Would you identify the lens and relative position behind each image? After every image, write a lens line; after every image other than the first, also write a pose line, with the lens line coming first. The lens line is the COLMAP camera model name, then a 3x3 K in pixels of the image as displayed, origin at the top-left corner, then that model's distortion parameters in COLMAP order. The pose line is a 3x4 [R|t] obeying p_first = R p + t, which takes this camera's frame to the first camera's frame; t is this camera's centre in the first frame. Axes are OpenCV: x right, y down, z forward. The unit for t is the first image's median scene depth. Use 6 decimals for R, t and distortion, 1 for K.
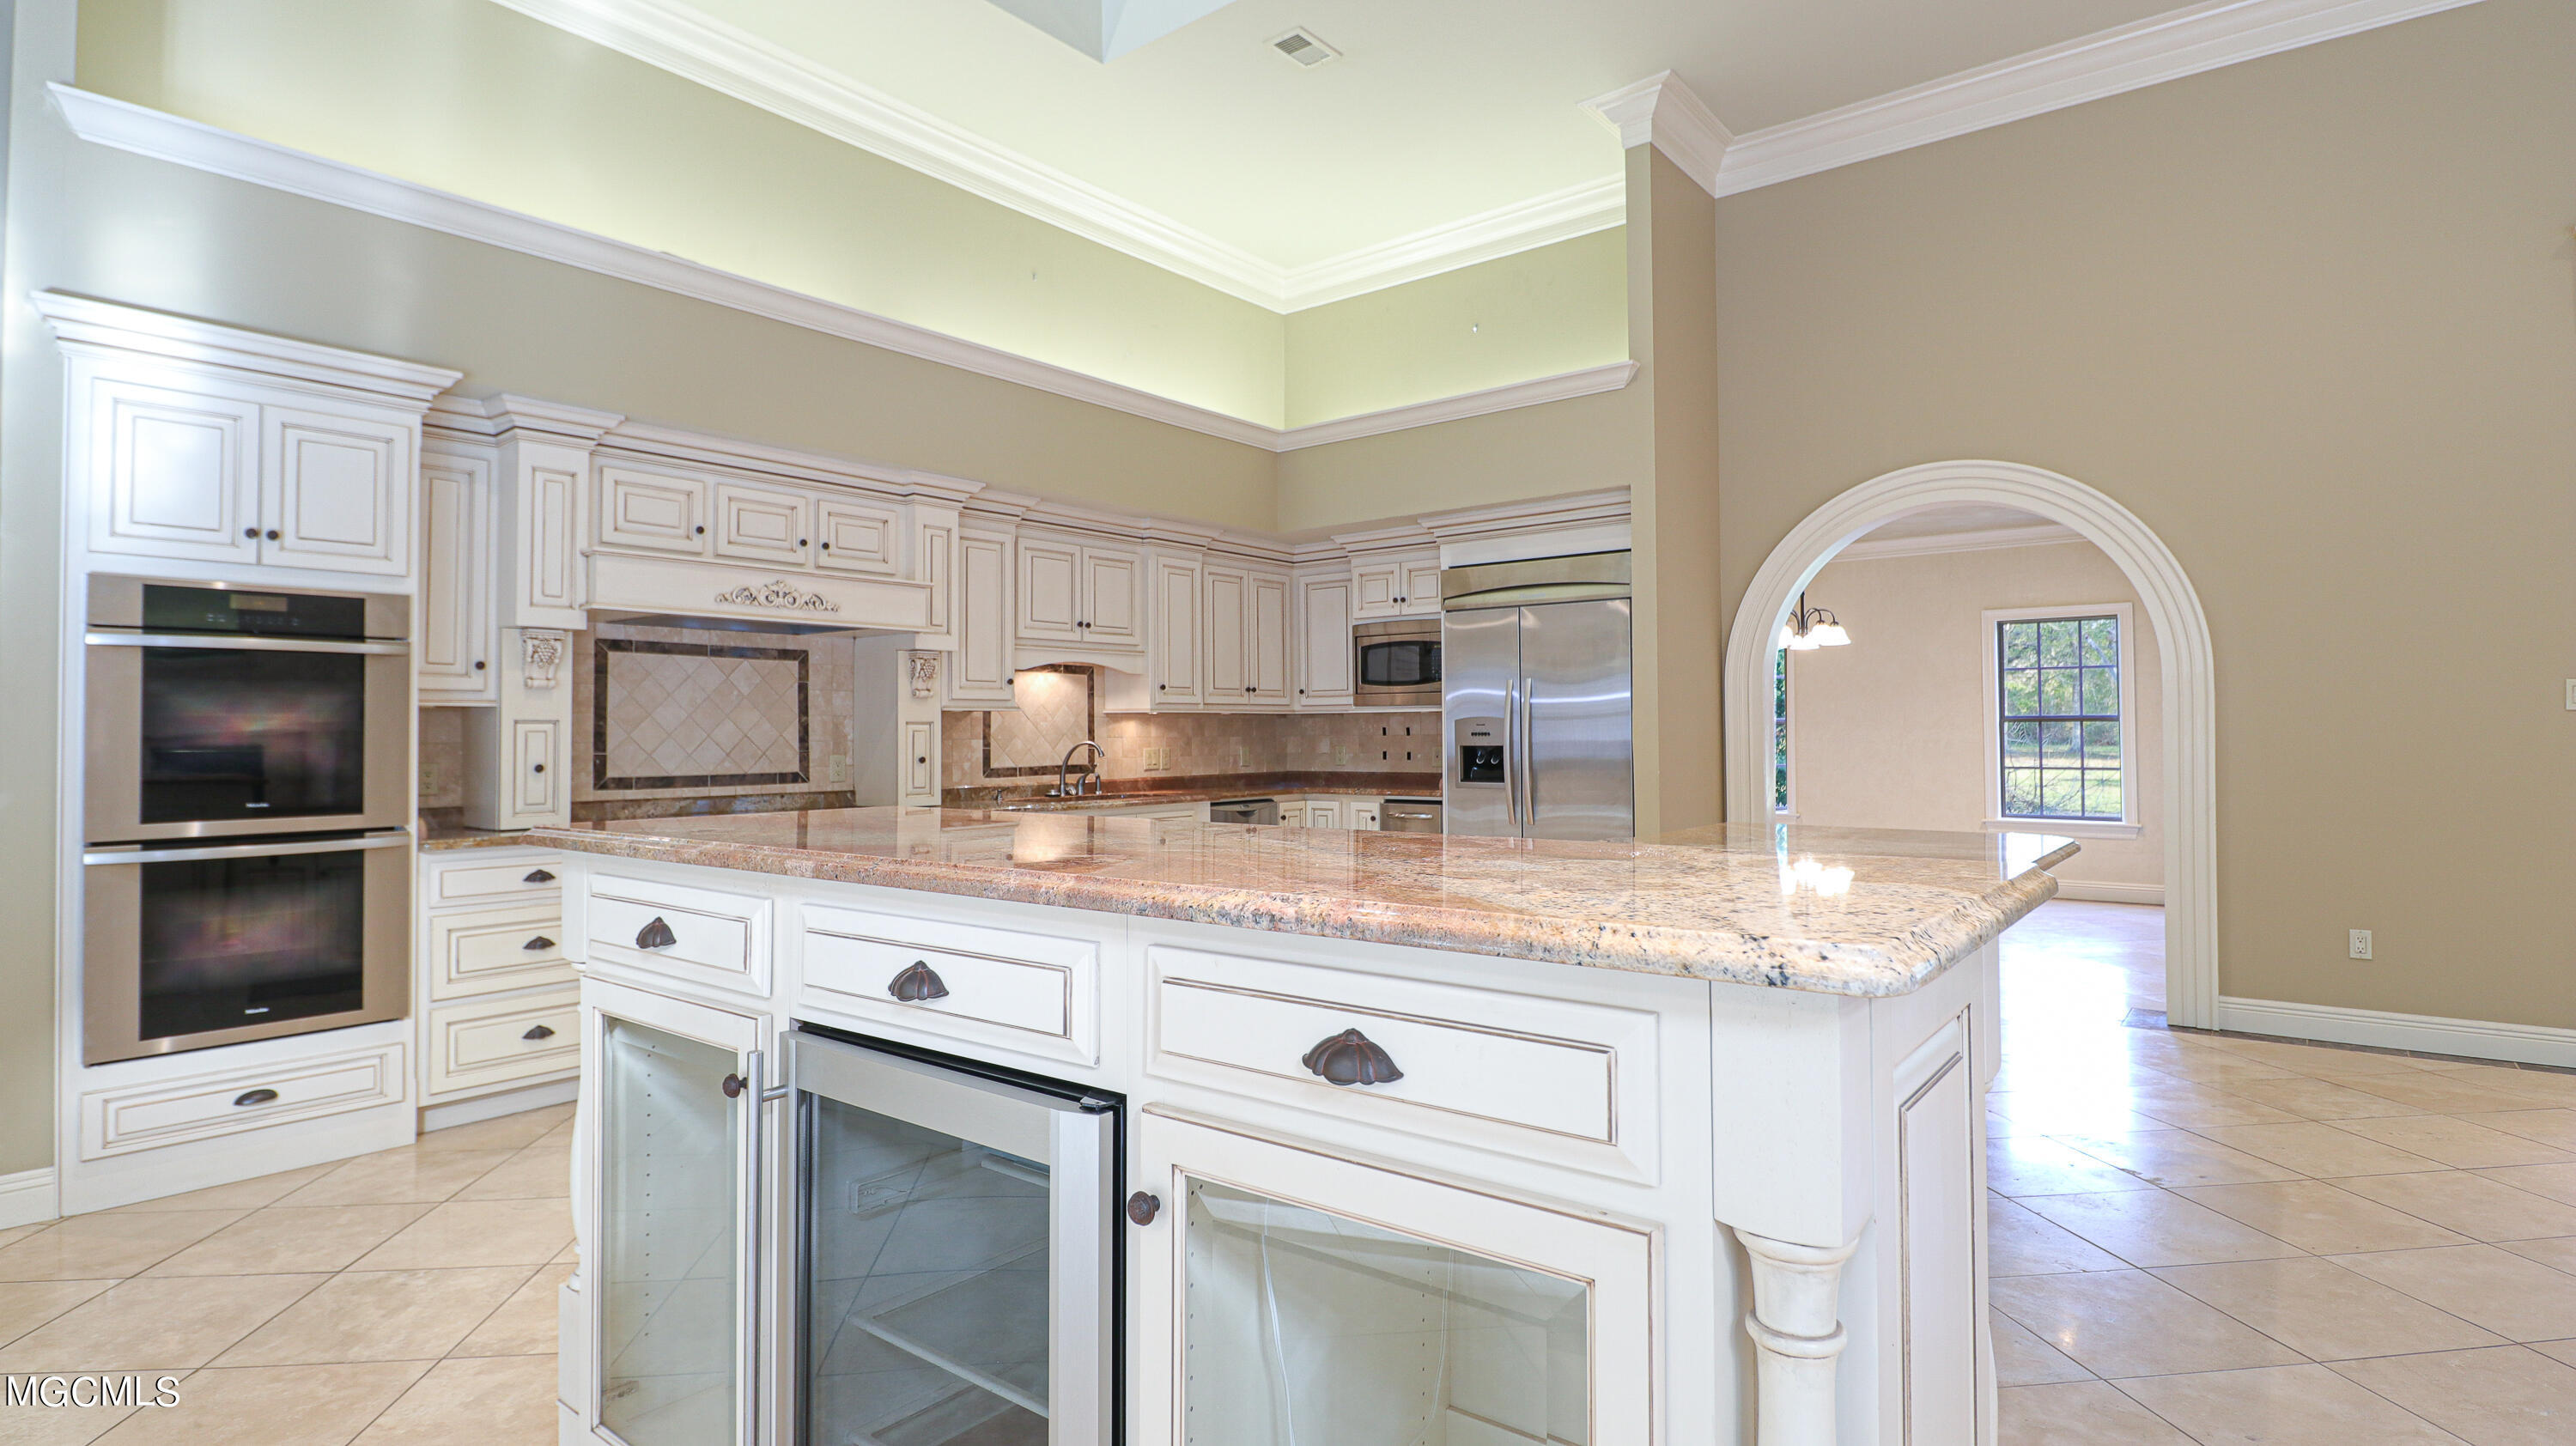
lens RADIAL K [[1296.3, 0, 1273.1], [0, 1296.3, 723.1], [0, 0, 1]] dist [-0.006786, -0.000827]
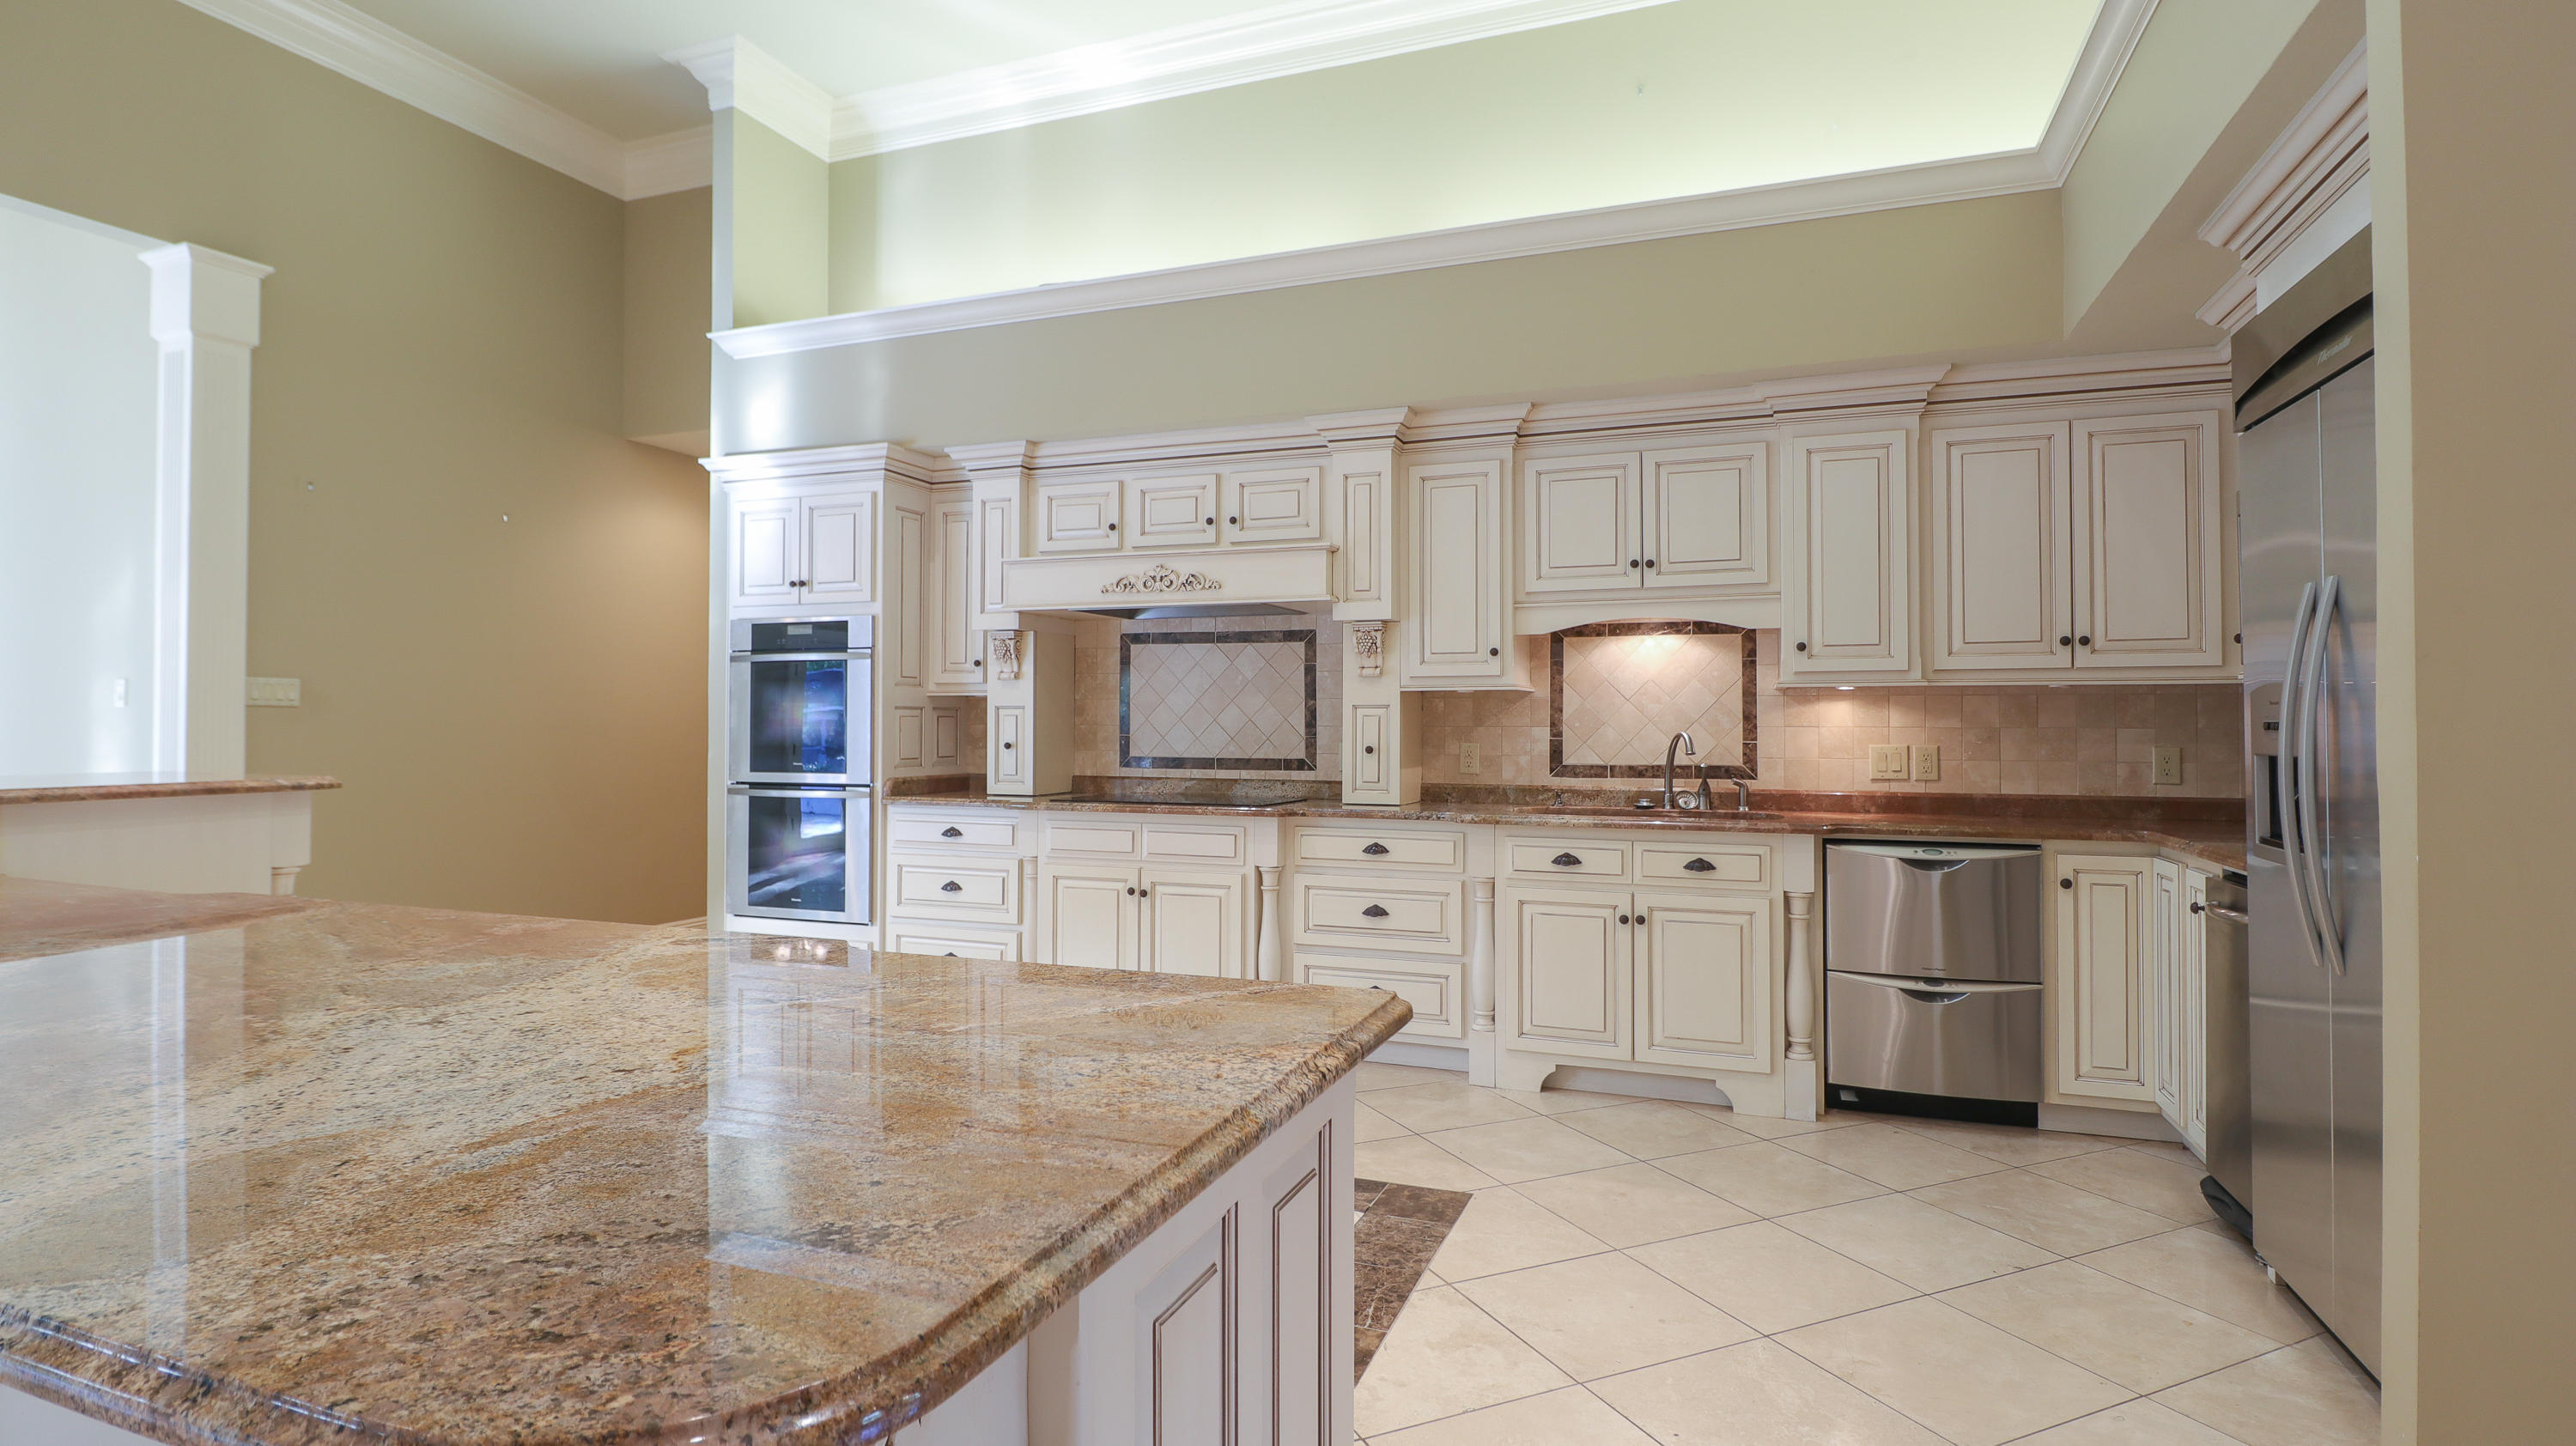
lens RADIAL K [[1296.3, 0, 1272.3], [0, 1296.3, 711.3], [0, 0, 1]] dist [-0.006786, -0.000827]
pose [[0.291767, -0.005369, -0.956474, 0.532827], [0.002622, 0.999985, -0.004813, 0.007307], [0.956486, -0.001103, 0.291777, 0.698341]]
